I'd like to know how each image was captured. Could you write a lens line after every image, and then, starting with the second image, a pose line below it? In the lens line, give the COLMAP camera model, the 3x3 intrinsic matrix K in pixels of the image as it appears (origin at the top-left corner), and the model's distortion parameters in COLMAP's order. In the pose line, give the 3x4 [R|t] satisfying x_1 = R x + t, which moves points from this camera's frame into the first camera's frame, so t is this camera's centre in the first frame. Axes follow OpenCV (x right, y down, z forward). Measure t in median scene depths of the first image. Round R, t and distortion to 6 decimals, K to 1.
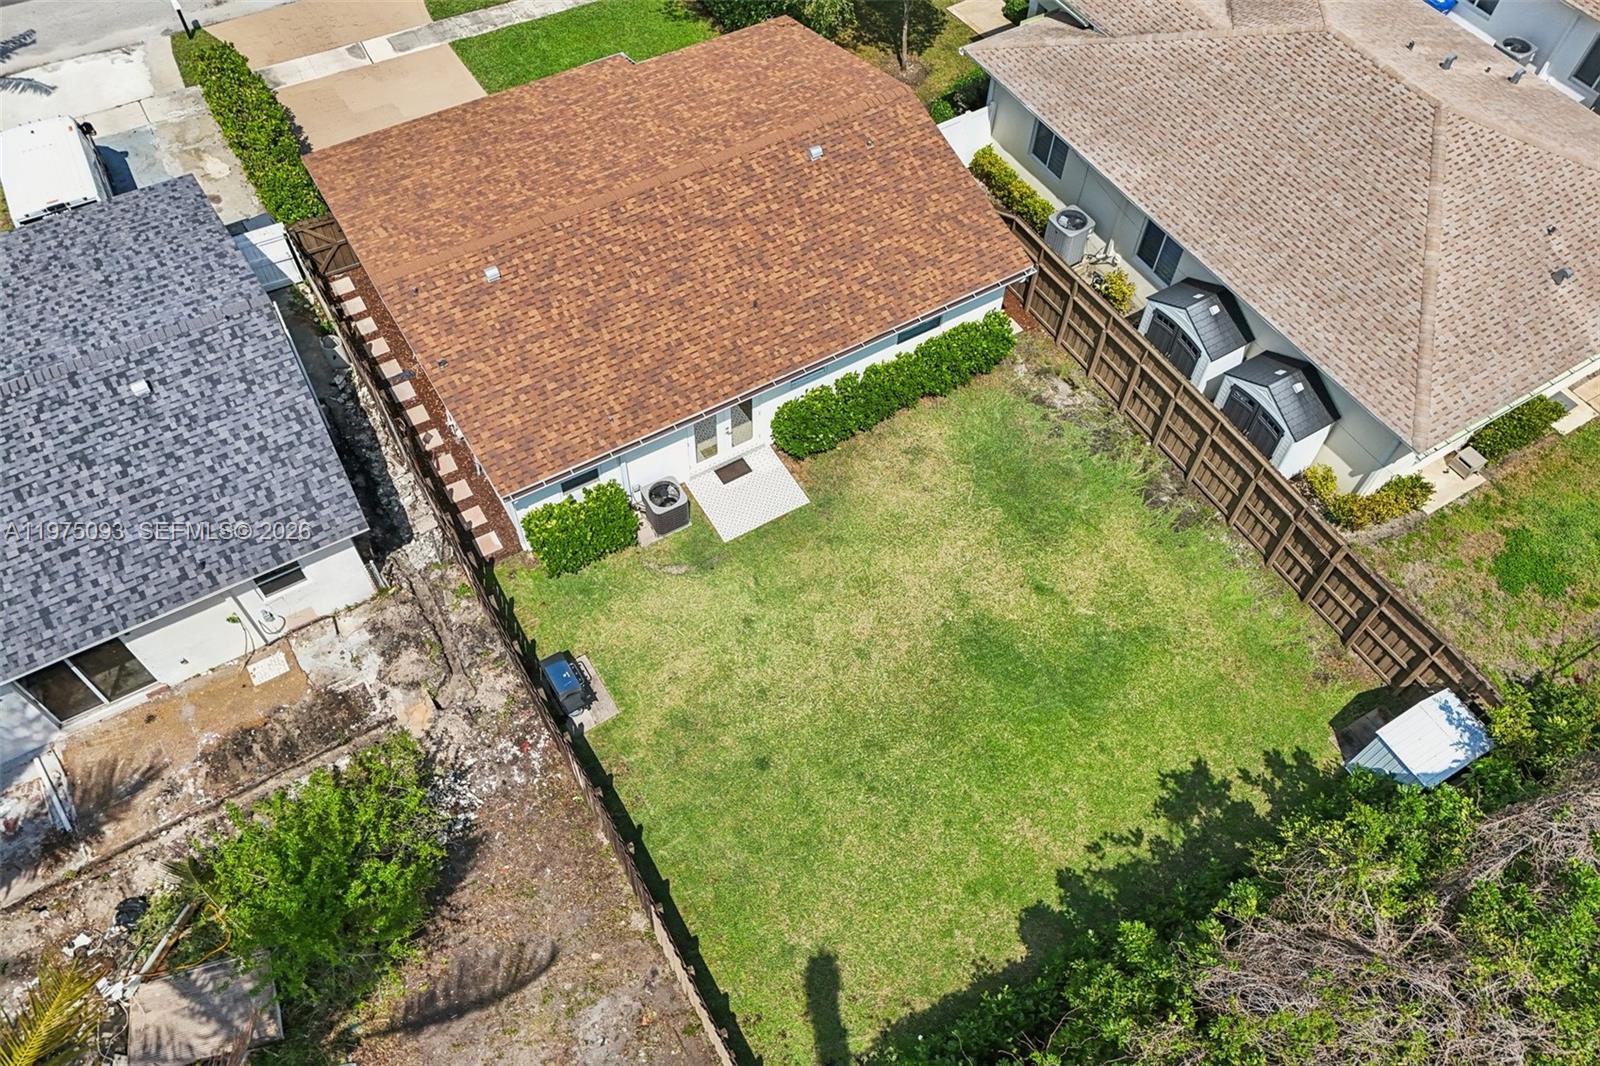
lens RADIAL K [[1198.0, 0, 794.9], [0, 1198.0, 522.0], [0, 0, 1]] dist [0.067210, -0.058311]
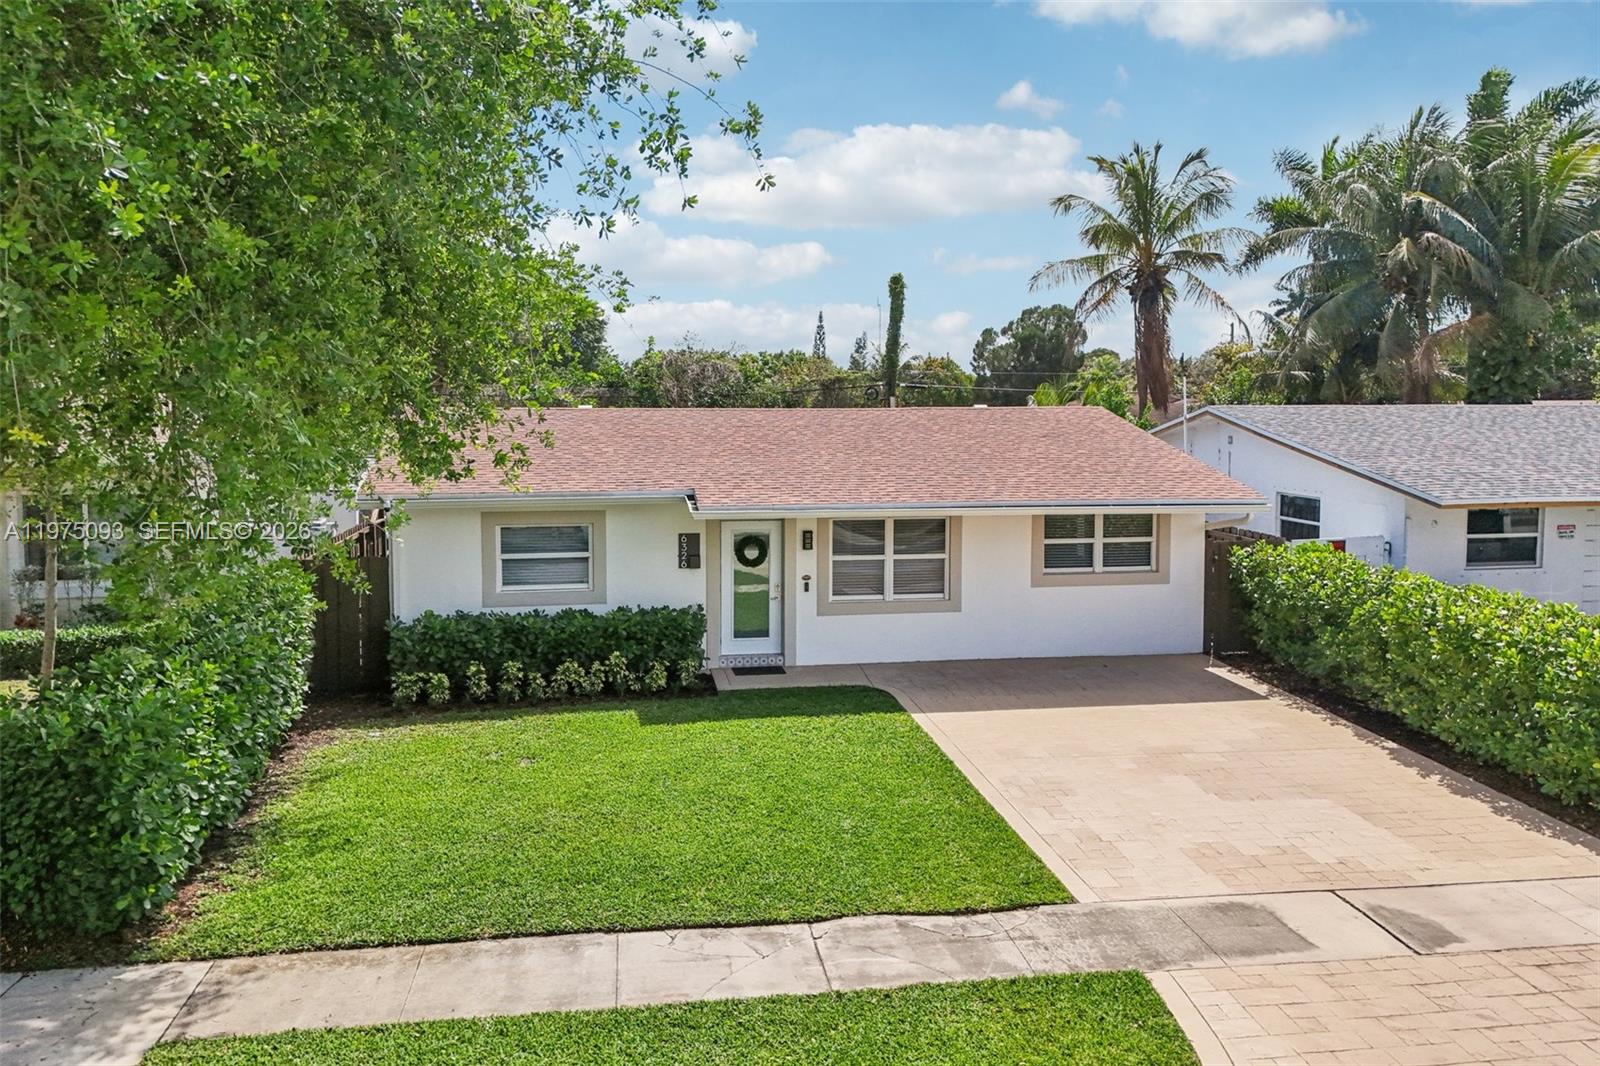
lens RADIAL K [[1198.0, 0, 801.3], [0, 1198.0, 548.0], [0, 0, 1]] dist [0.067210, -0.058311]
pose [[-0.935175, -0.063210, 0.348501, -0.454894], [0.278600, 0.476284, 0.833988, -0.984444], [-0.218702, 0.877017, -0.427798, 1.516870]]
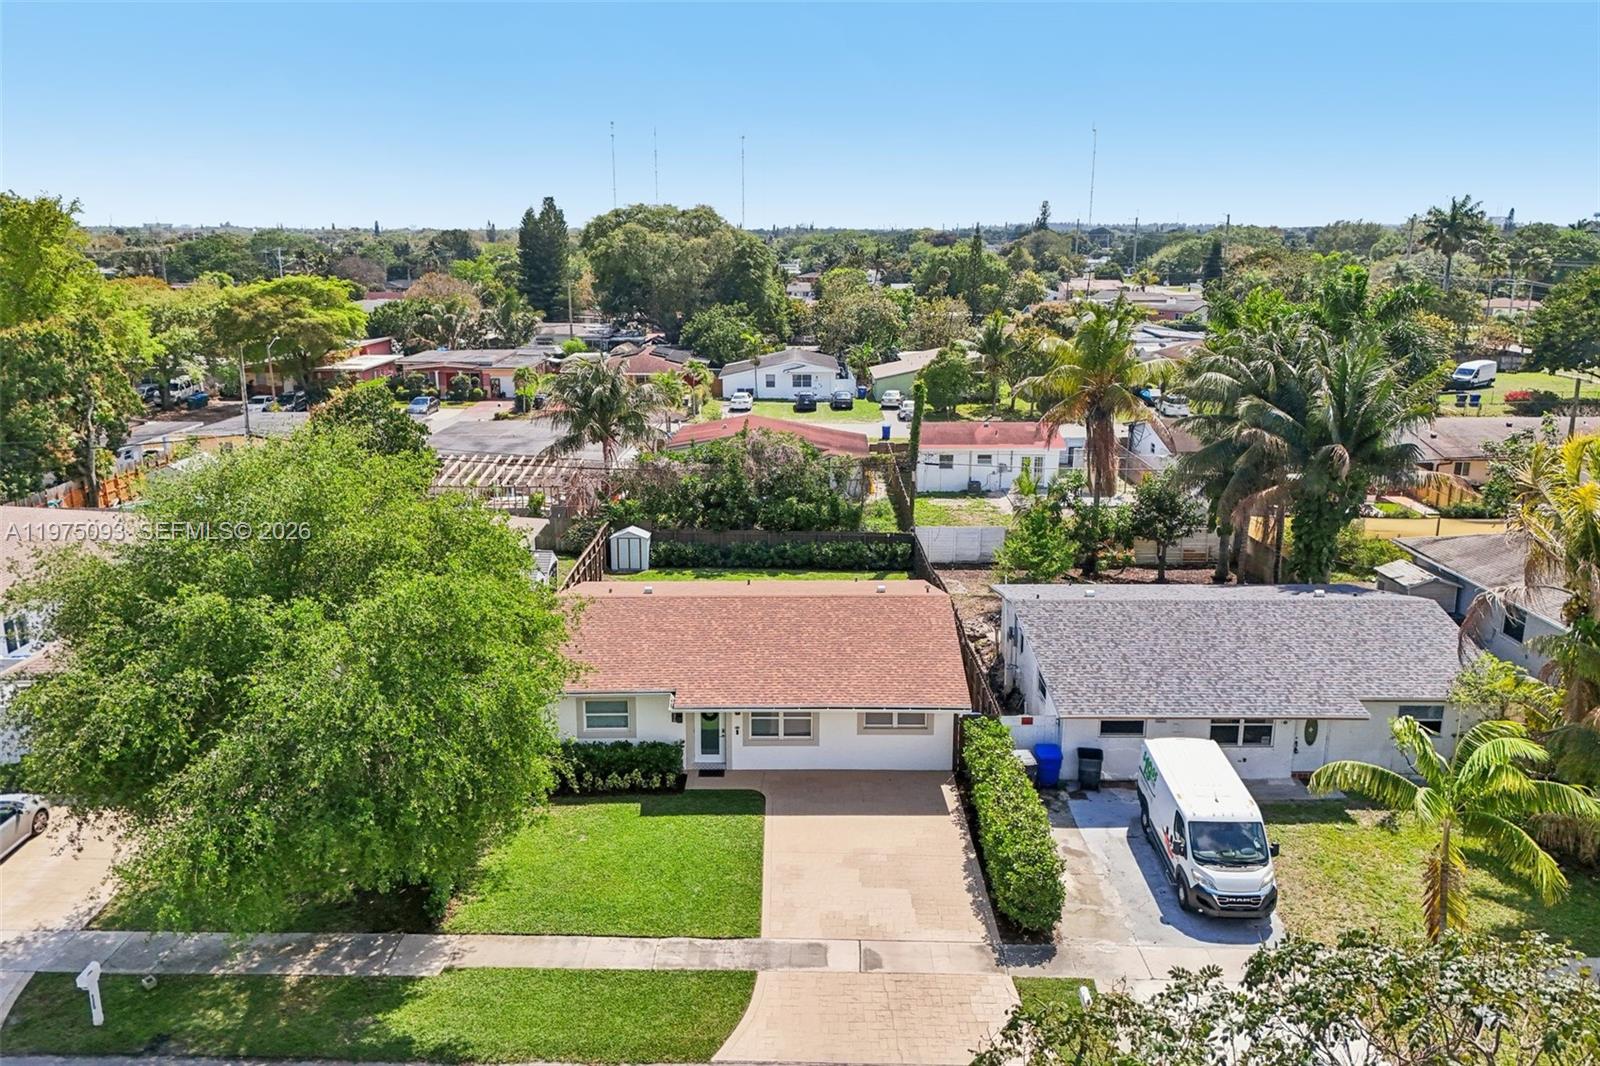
lens RADIAL K [[1198.0, 0, 805.3], [0, 1198.0, 528.6], [0, 0, 1]] dist [0.067210, -0.058311]
pose [[-0.863191, -0.143758, 0.483978, -0.919669], [0.403208, 0.380626, 0.832194, -1.599073], [-0.303850, 0.913486, -0.270589, 1.372117]]
